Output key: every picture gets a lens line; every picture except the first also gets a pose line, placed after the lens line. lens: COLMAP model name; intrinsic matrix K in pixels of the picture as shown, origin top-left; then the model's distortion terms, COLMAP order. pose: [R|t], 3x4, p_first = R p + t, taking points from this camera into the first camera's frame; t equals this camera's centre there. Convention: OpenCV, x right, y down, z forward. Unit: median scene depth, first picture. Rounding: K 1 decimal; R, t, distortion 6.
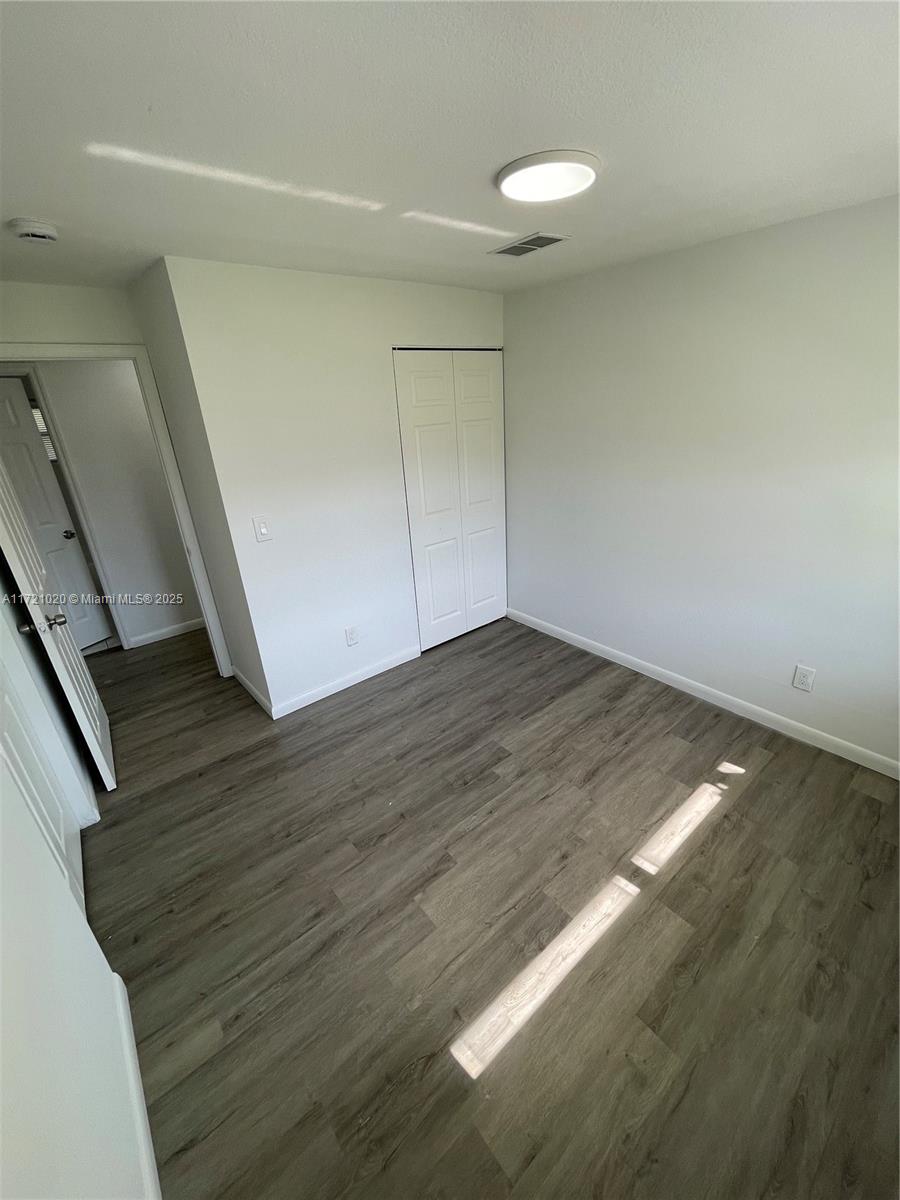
lens RADIAL K [[482.9, 0, 452.0], [0, 482.9, 602.3], [0, 0, 1]] dist [-0.010053, 0.003759]
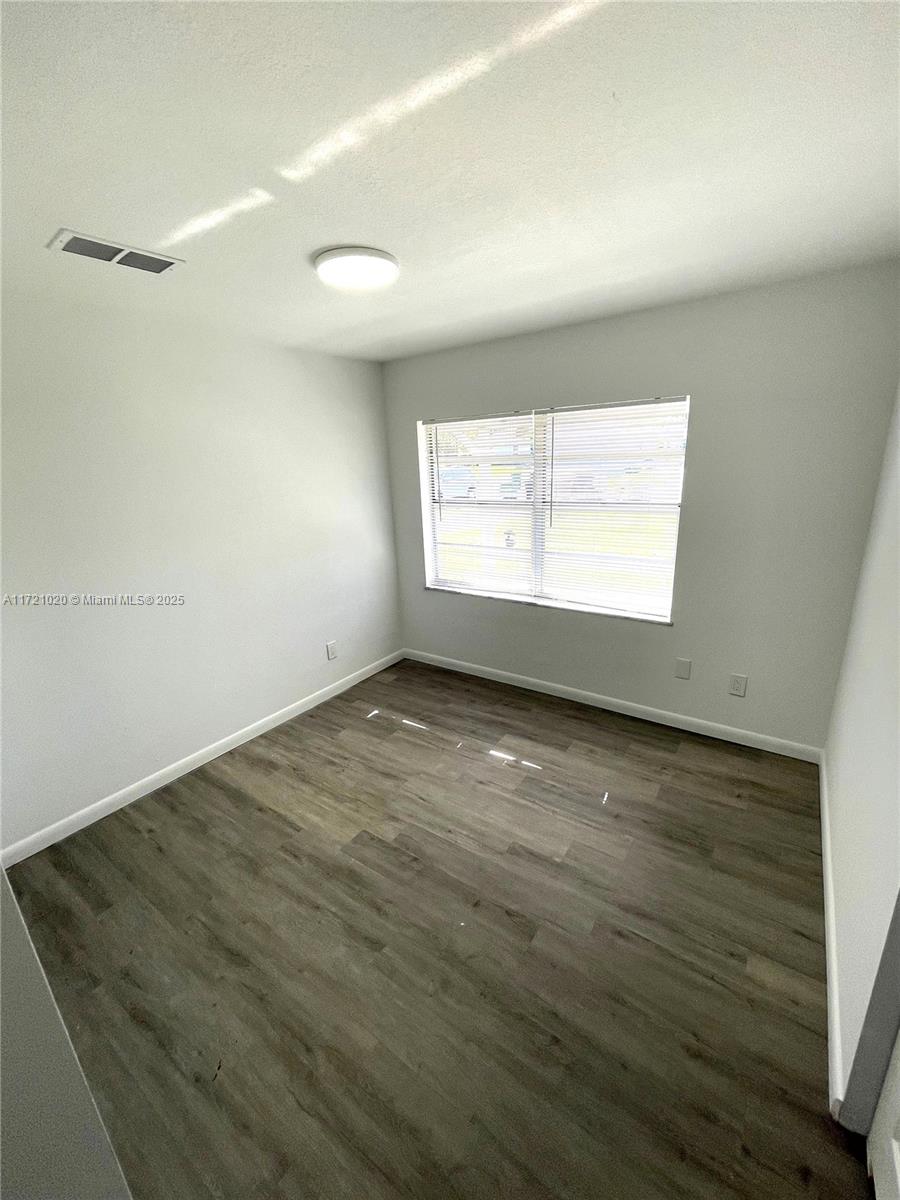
lens RADIAL K [[482.9, 0, 457.7], [0, 482.9, 599.2], [0, 0, 1]] dist [-0.010053, 0.003759]
pose [[-0.273207, -0.205791, 0.939685, -0.792704], [0.429967, 0.847714, 0.310659, -0.293326], [-0.860515, 0.488908, -0.143118, 0.905416]]
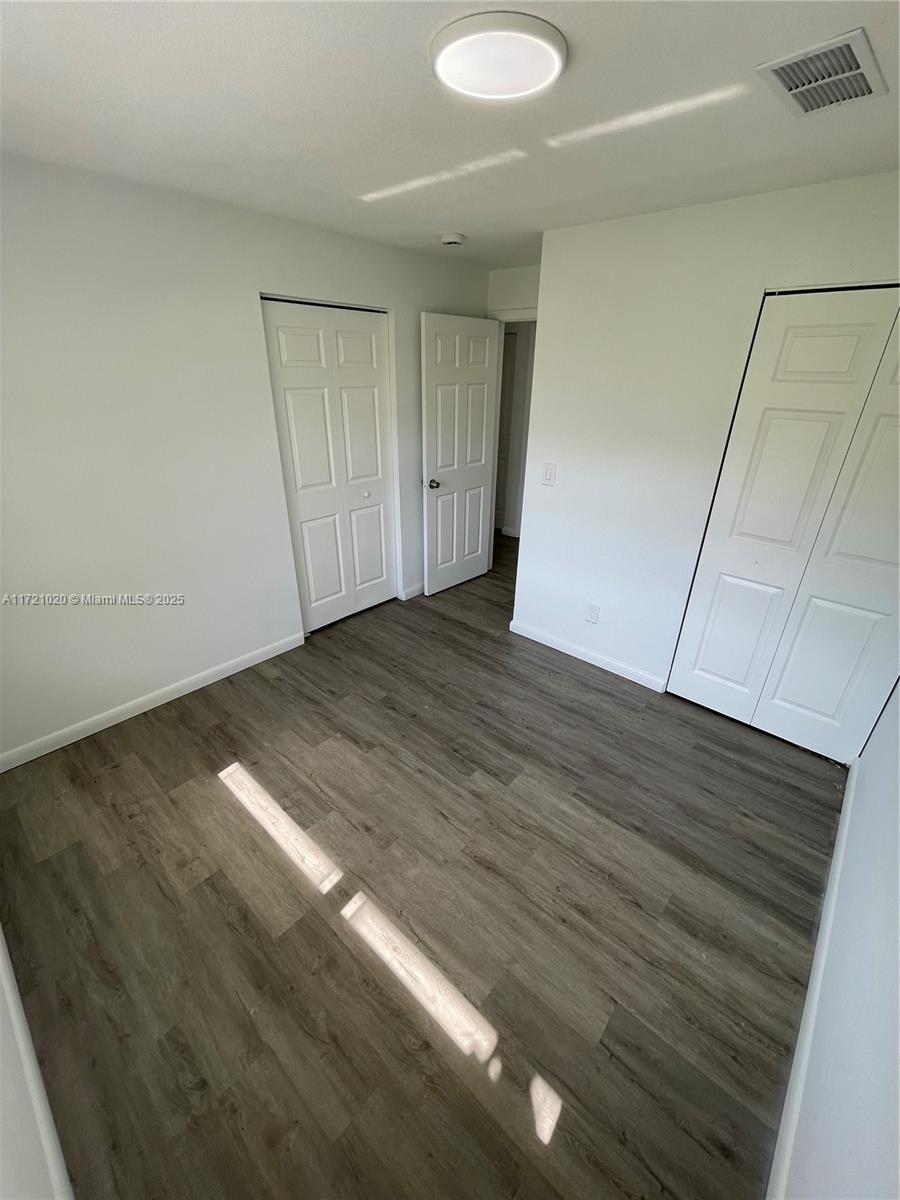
lens RADIAL K [[482.9, 0, 454.4], [0, 482.9, 600.9], [0, 0, 1]] dist [-0.010053, 0.003759]
pose [[0.156244, 0.486013, -0.859872, 0.817773], [-0.414015, 0.822620, 0.389729, -0.305453], [0.896761, 0.295107, 0.329746, 0.624996]]
